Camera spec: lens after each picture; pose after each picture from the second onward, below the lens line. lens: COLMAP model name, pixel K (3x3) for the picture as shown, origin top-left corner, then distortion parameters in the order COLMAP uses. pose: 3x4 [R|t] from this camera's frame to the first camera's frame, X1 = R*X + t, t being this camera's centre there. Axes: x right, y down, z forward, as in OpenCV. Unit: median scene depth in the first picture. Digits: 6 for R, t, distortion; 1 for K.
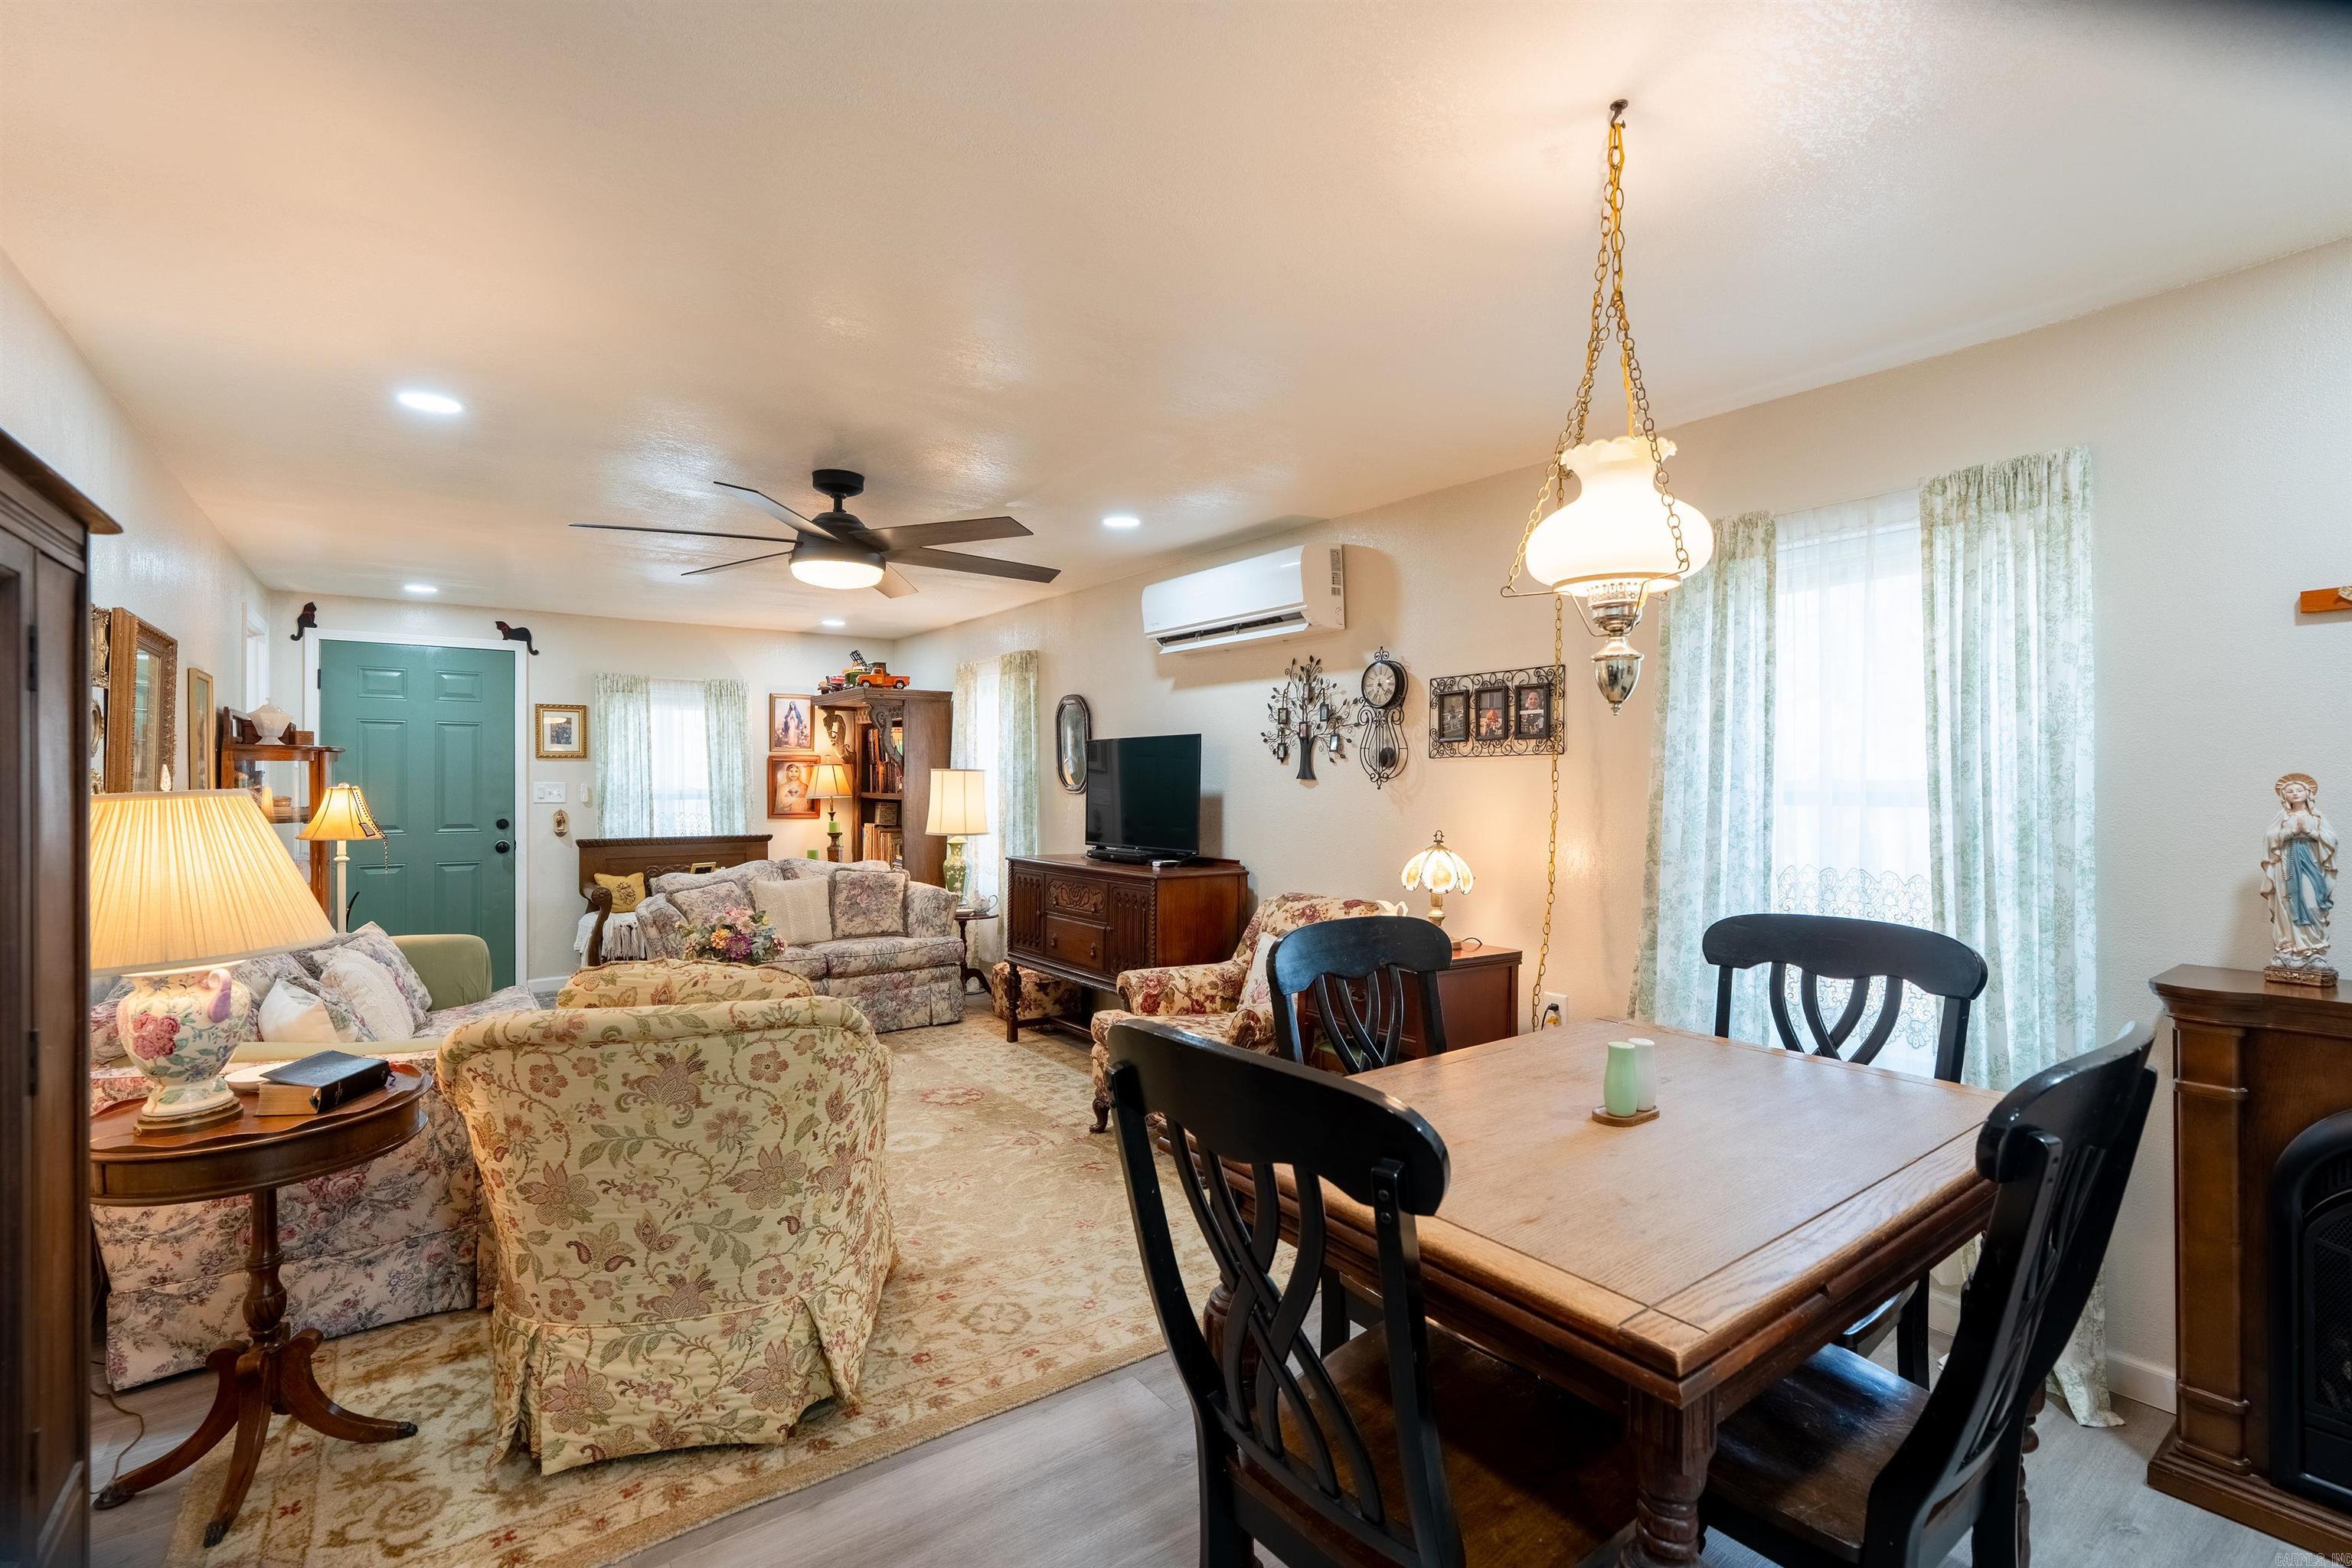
lens RADIAL K [[1056.8, 0, 1170.1], [0, 1056.8, 783.7], [0, 0, 1]] dist [-0.001958, 0.001095]
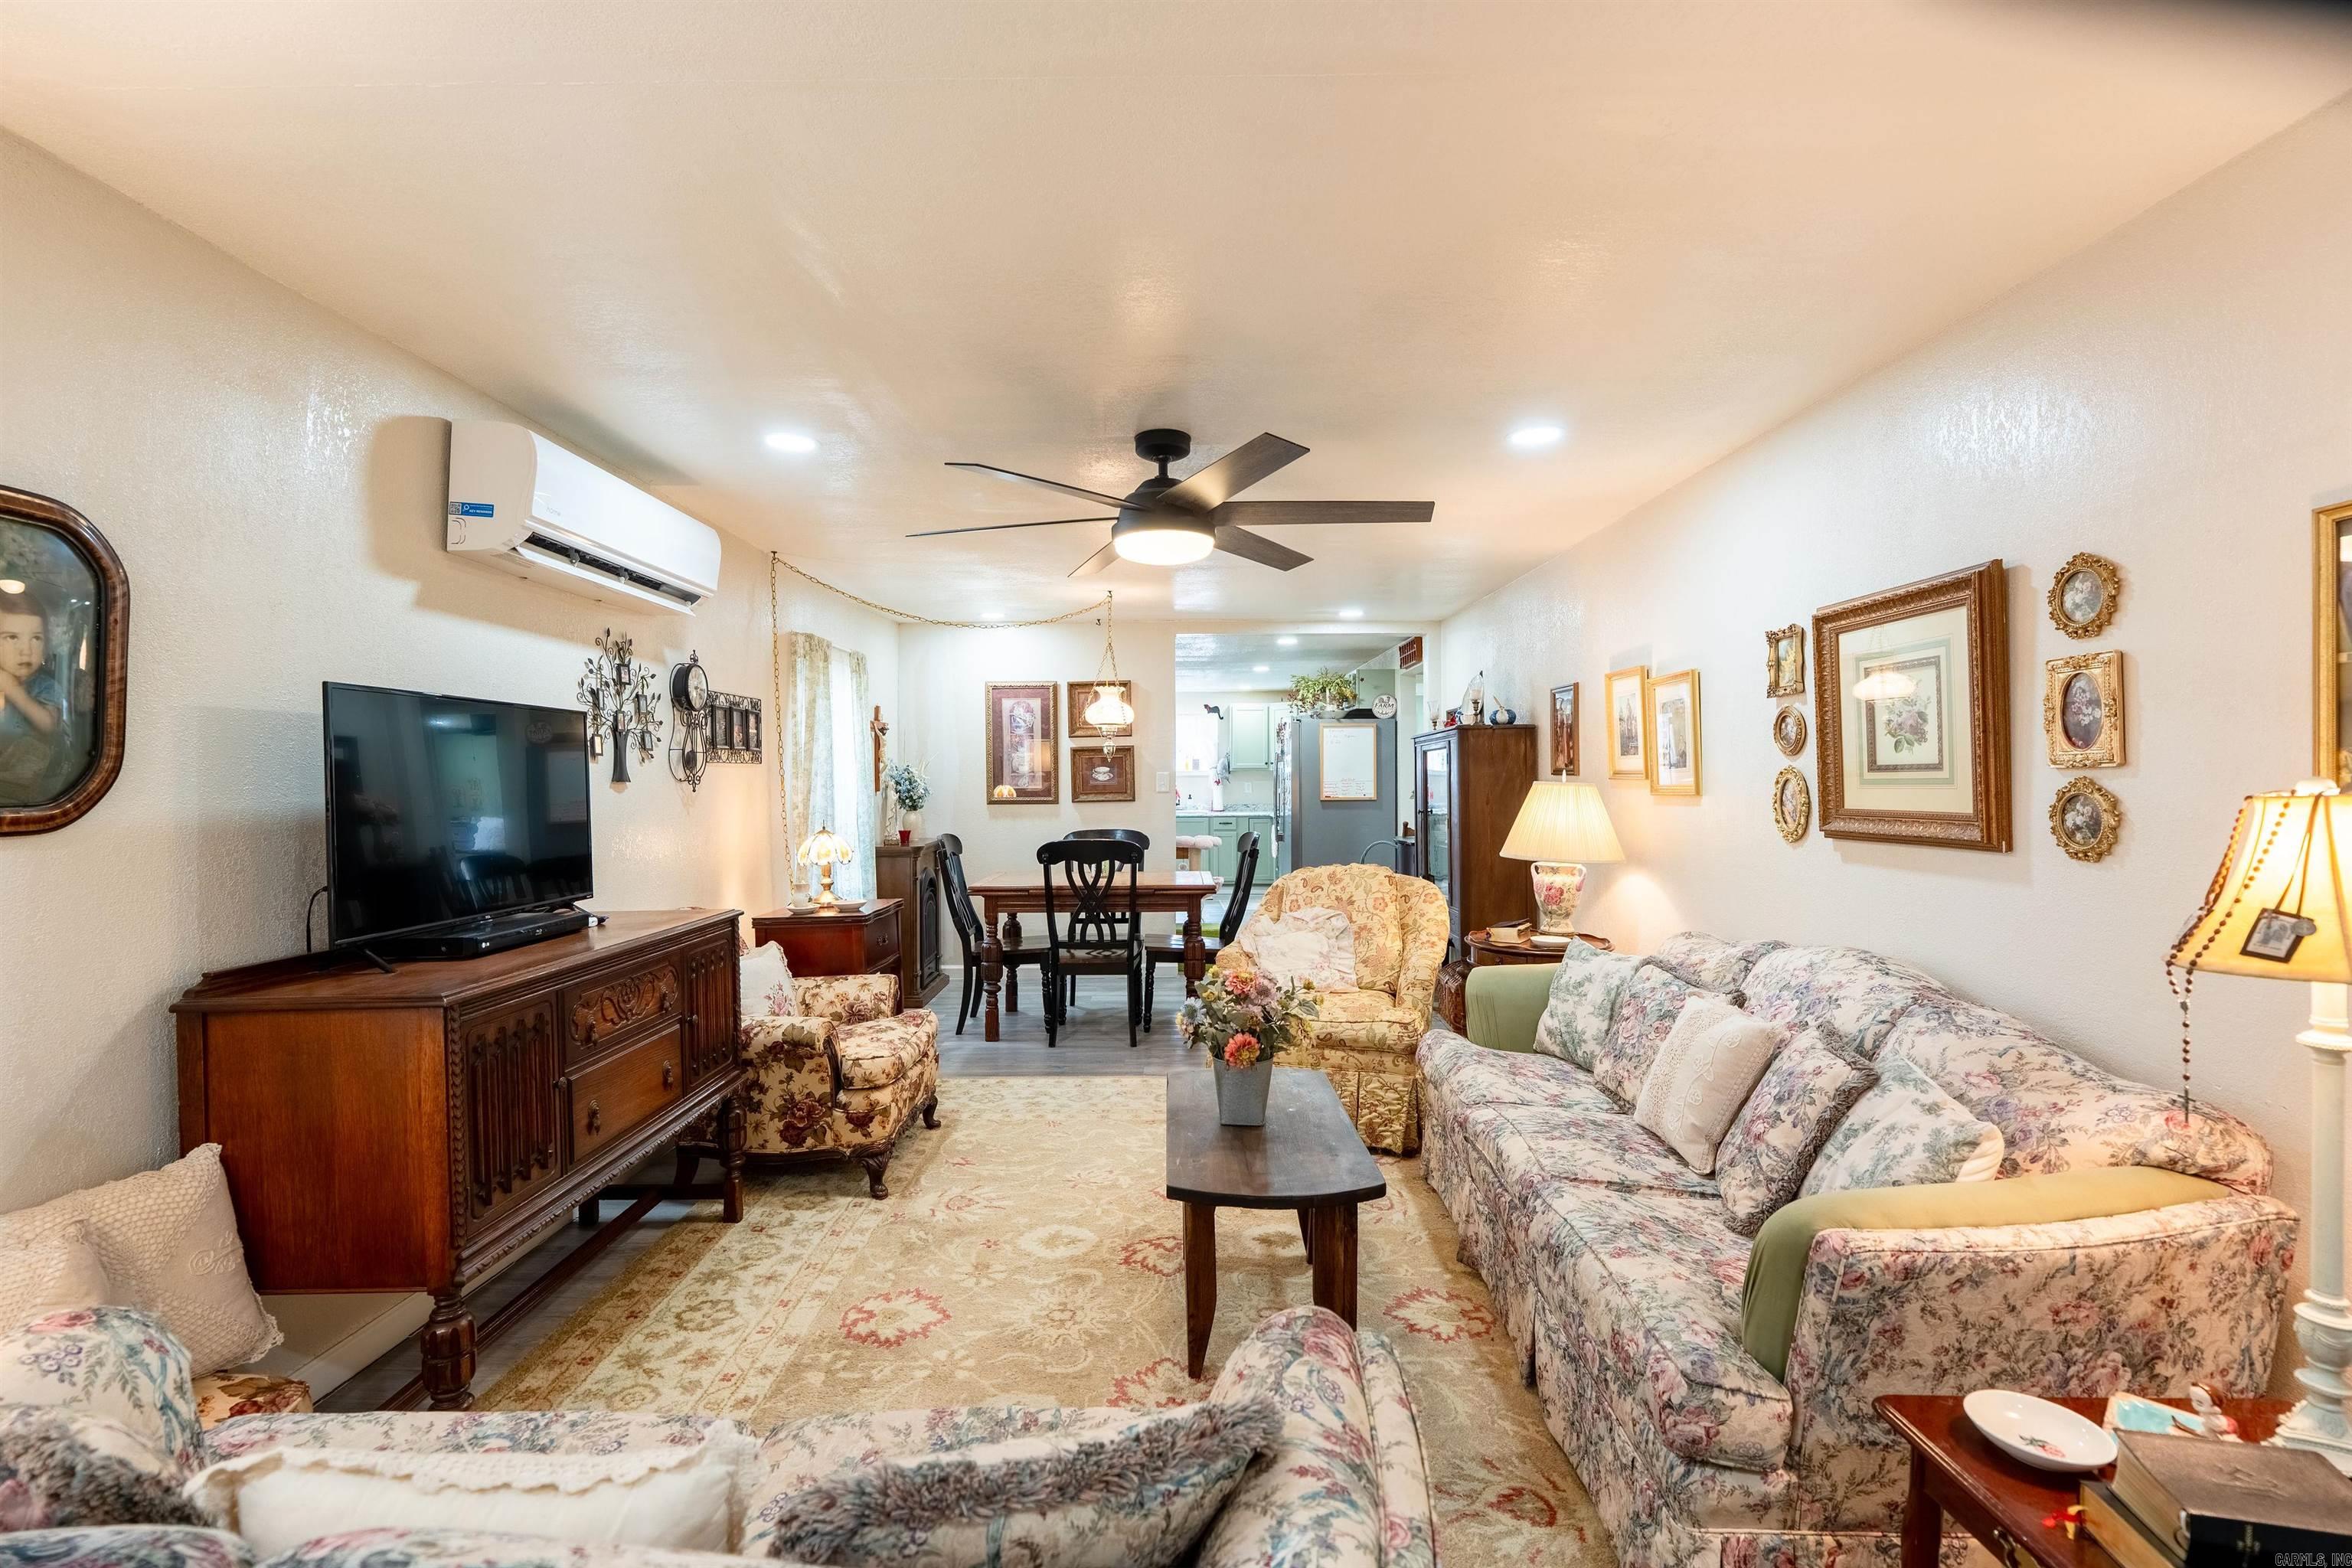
lens RADIAL K [[1056.8, 0, 1174.4], [0, 1056.8, 781.8], [0, 0, 1]] dist [-0.001958, 0.001095]
pose [[-0.806830, 0.002980, 0.590776, -0.552843], [0.007311, 0.999961, 0.004941, -0.004142], [-0.590738, 0.008306, -0.806821, 1.119427]]
